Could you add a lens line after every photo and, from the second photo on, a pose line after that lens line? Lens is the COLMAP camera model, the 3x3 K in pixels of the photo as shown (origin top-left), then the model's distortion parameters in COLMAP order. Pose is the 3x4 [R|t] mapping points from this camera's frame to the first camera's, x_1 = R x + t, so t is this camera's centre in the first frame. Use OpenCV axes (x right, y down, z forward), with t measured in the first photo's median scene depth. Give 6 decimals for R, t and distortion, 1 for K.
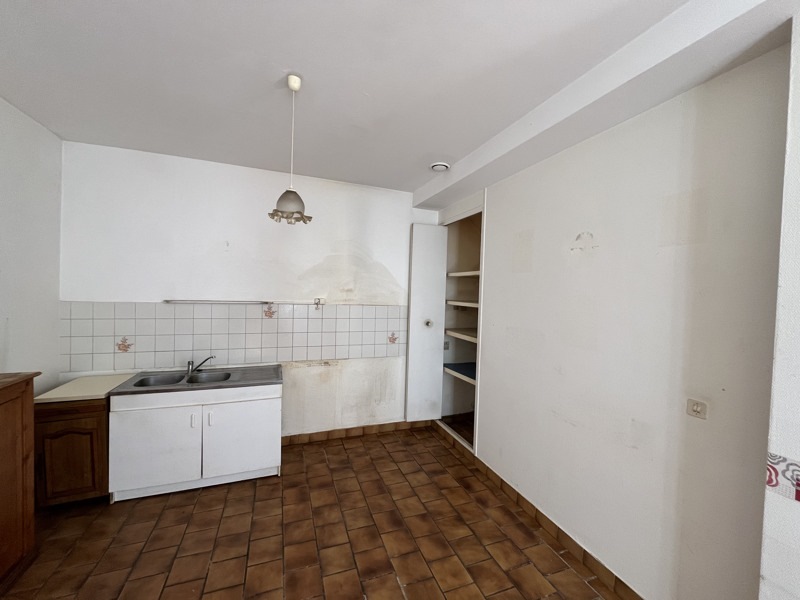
lens RADIAL K [[321.3, 0, 400.5], [0, 321.3, 298.6], [0, 0, 1]] dist [-0.001900, -0.000279]
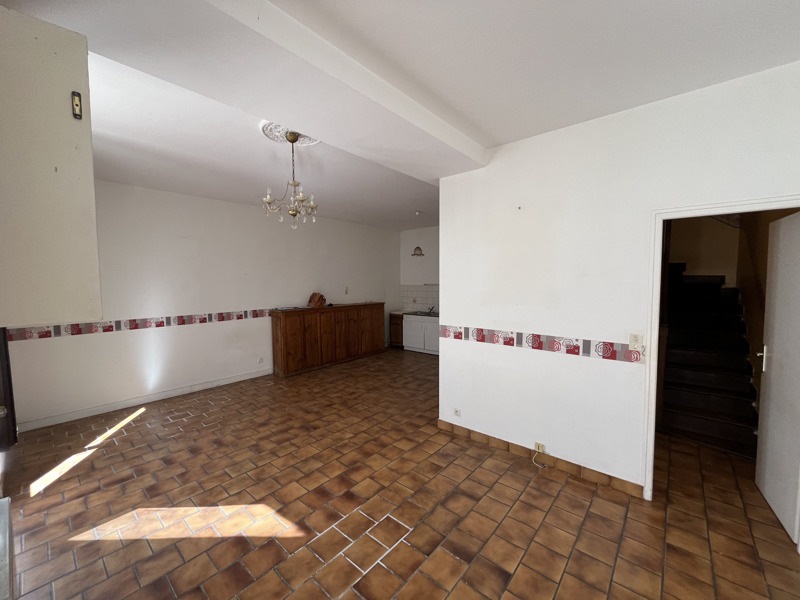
lens RADIAL K [[321.3, 0, 400.5], [0, 321.3, 298.6], [0, 0, 1]] dist [-0.001900, -0.000279]
pose [[0.466261, 0.029171, -0.884166, 1.848406], [-0.007650, 0.999552, 0.028944, 0.060941], [0.884614, -0.006732, 0.466275, -0.478871]]
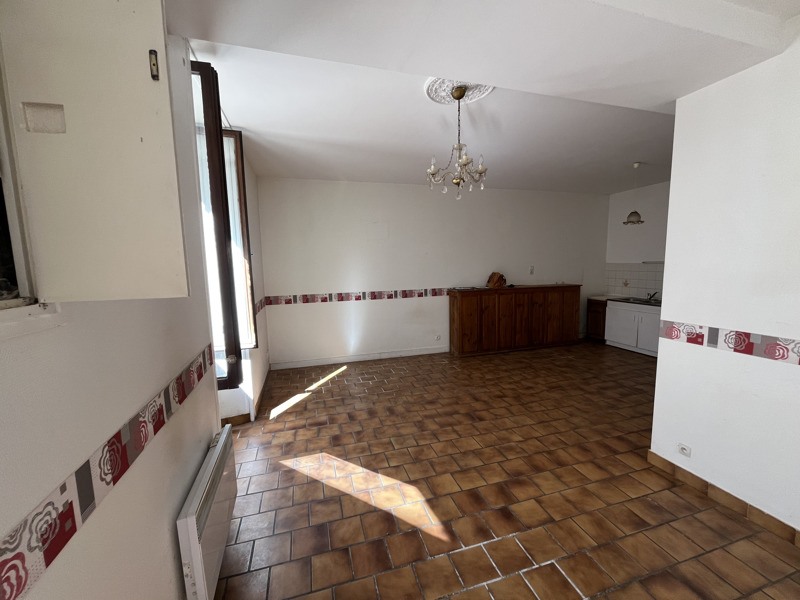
lens RADIAL K [[321.3, 0, 400.5], [0, 321.3, 298.6], [0, 0, 1]] dist [-0.001900, -0.000279]
pose [[-0.093040, 0.094977, -0.991122, 1.711066], [-0.008018, 0.995336, 0.096133, 0.064559], [0.995630, 0.016891, -0.091845, -0.363528]]
